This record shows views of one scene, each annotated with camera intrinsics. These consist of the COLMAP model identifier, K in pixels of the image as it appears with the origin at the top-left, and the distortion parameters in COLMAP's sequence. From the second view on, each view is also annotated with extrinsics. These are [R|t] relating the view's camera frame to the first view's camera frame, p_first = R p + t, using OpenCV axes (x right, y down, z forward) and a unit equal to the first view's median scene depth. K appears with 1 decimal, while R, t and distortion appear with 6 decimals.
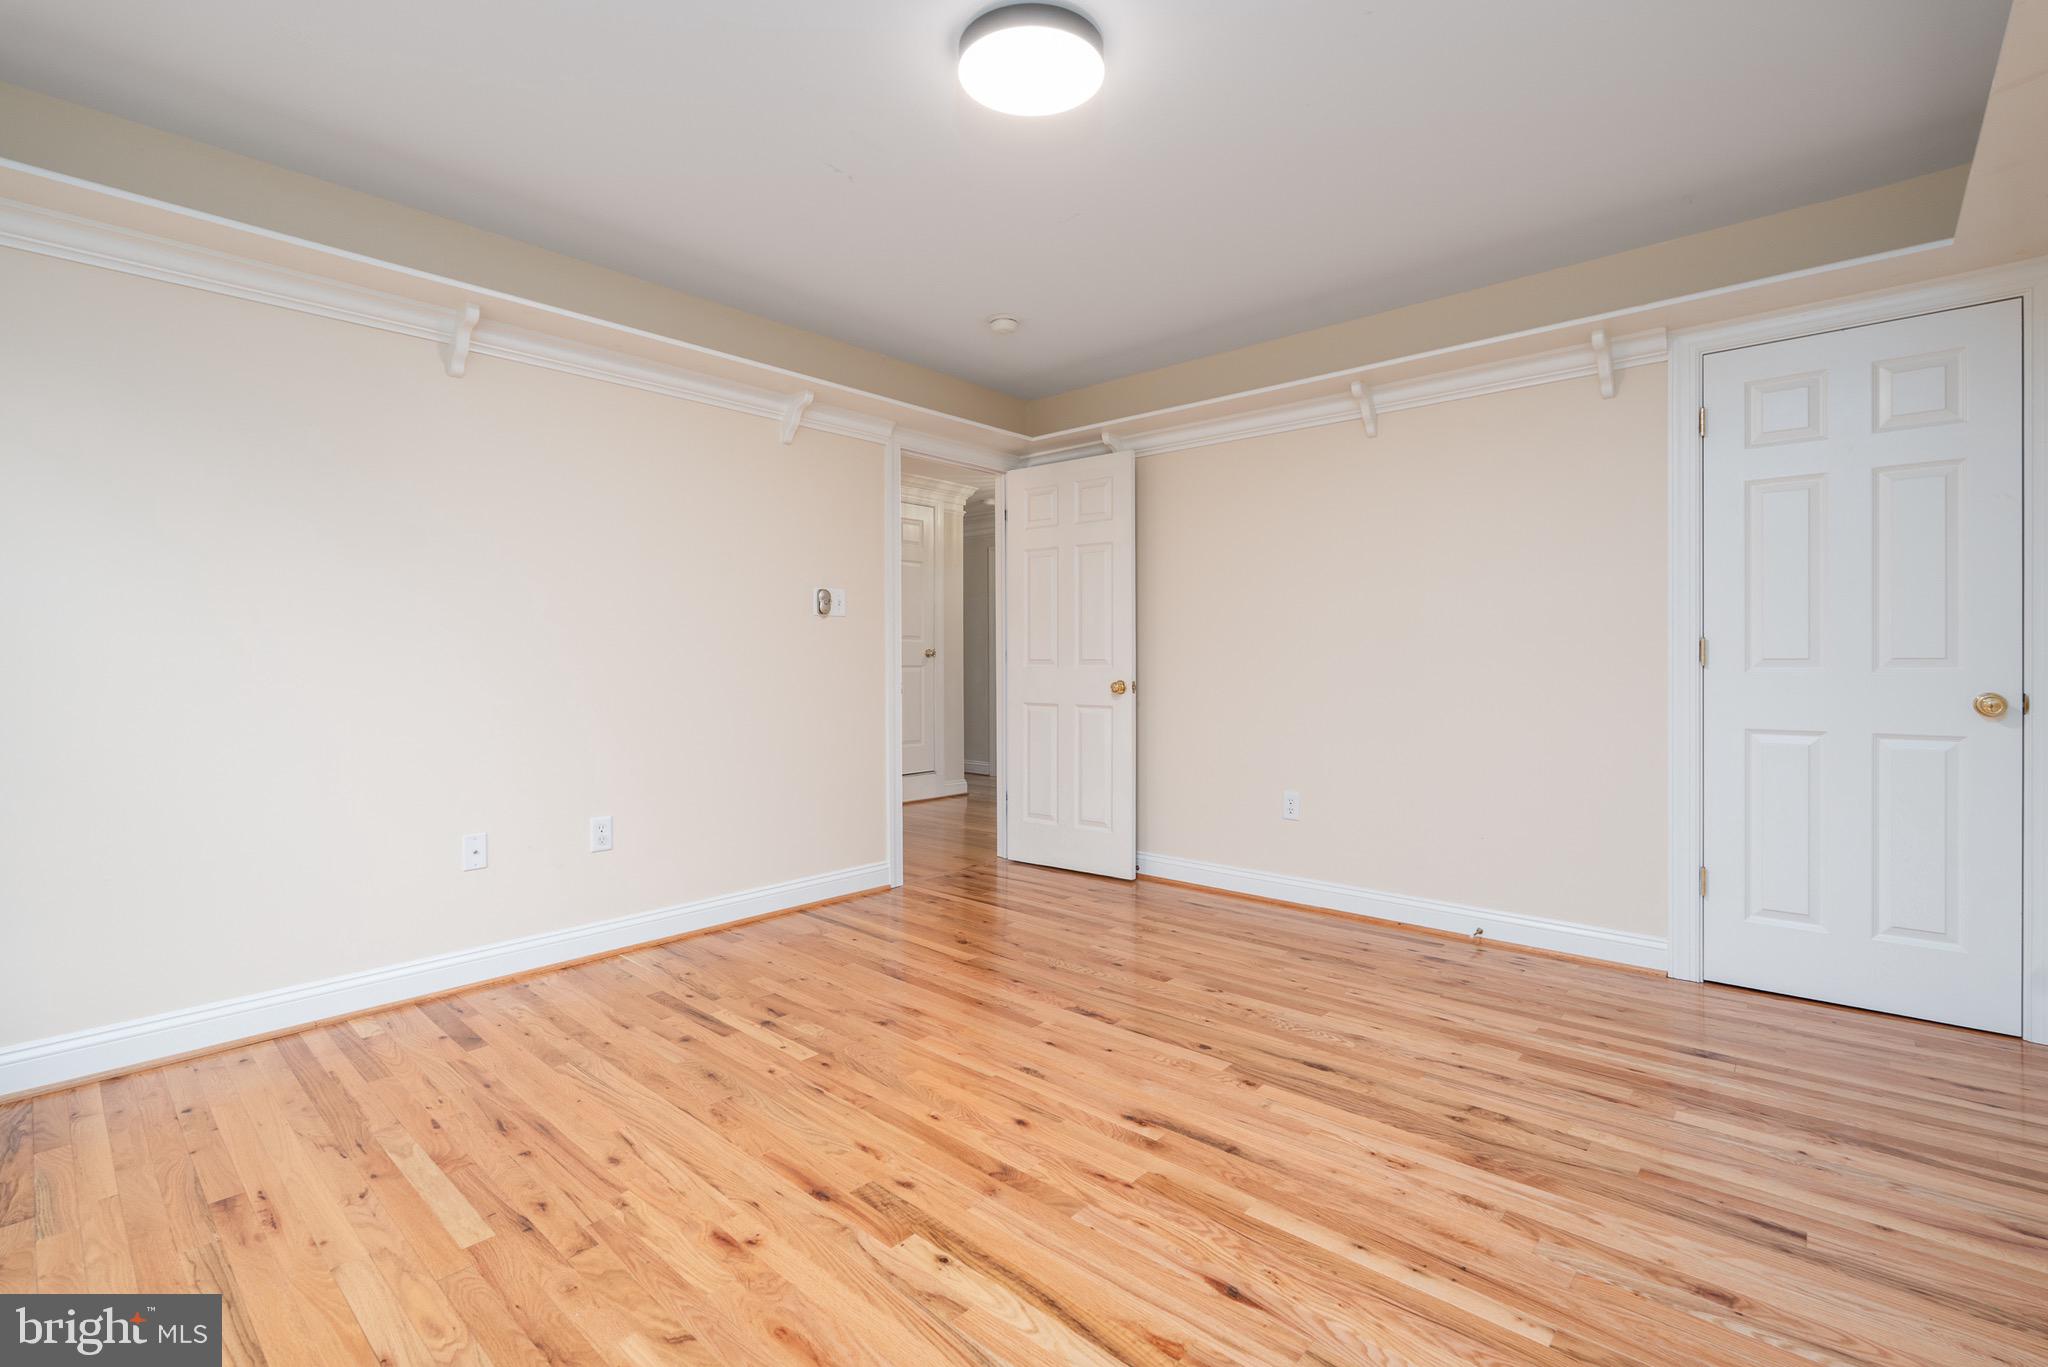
lens RADIAL K [[930.3, 0, 1028.8], [0, 930.3, 672.9], [0, 0, 1]] dist [0.001568, -0.006563]
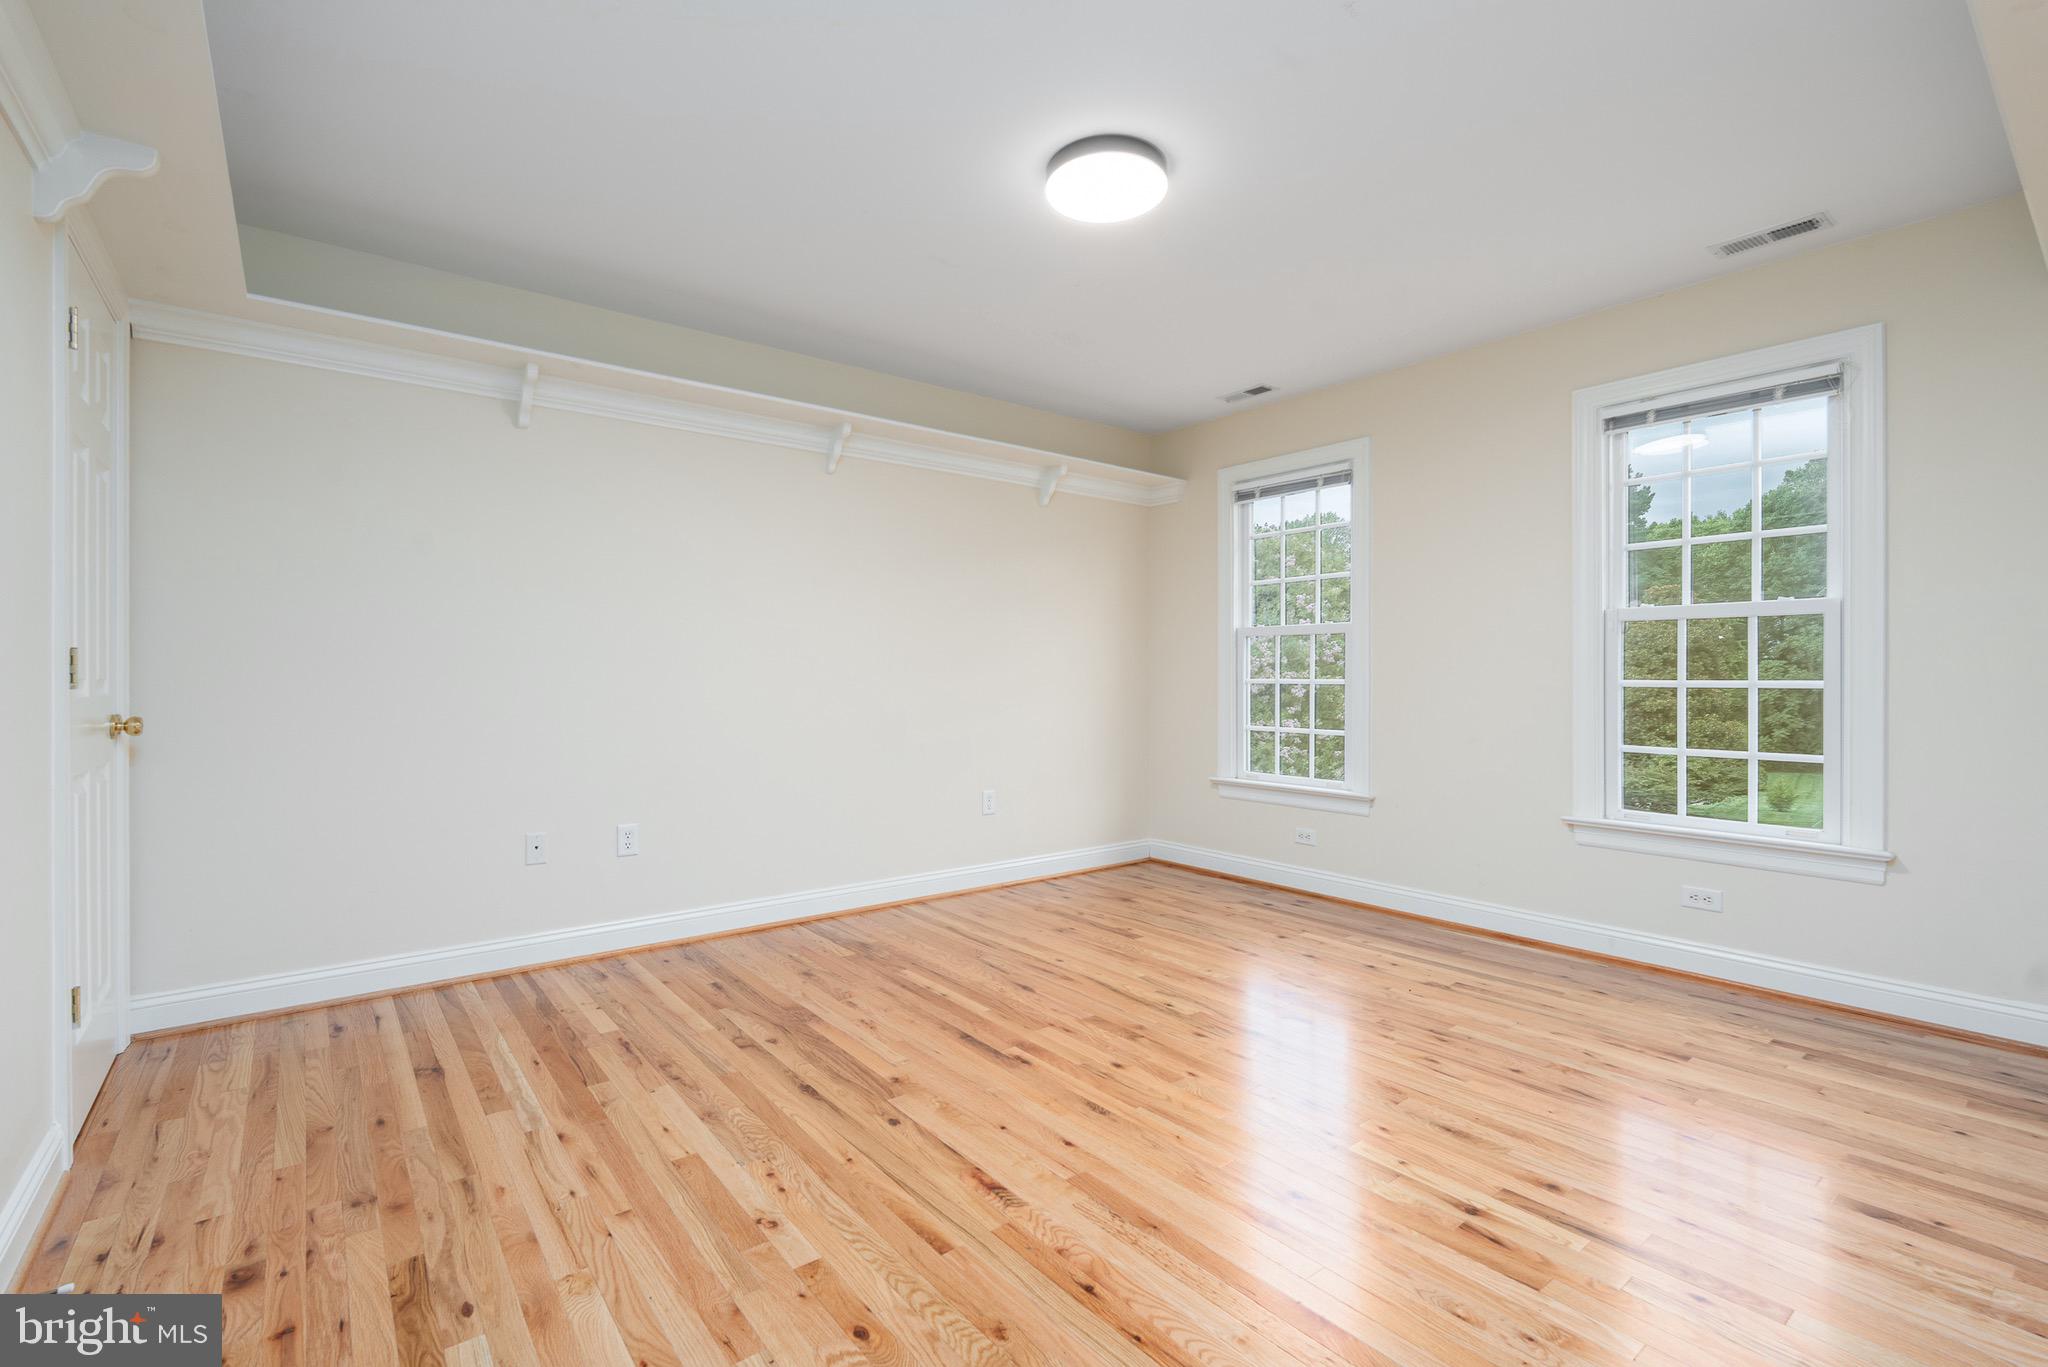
lens RADIAL K [[930.3, 0, 1028.8], [0, 930.3, 672.9], [0, 0, 1]] dist [0.001568, -0.006563]
pose [[-0.985093, 0.003117, 0.171997, -0.104546], [0.003878, 0.999984, 0.004089, -0.027442], [-0.171981, 0.004695, -0.985089, 2.198699]]
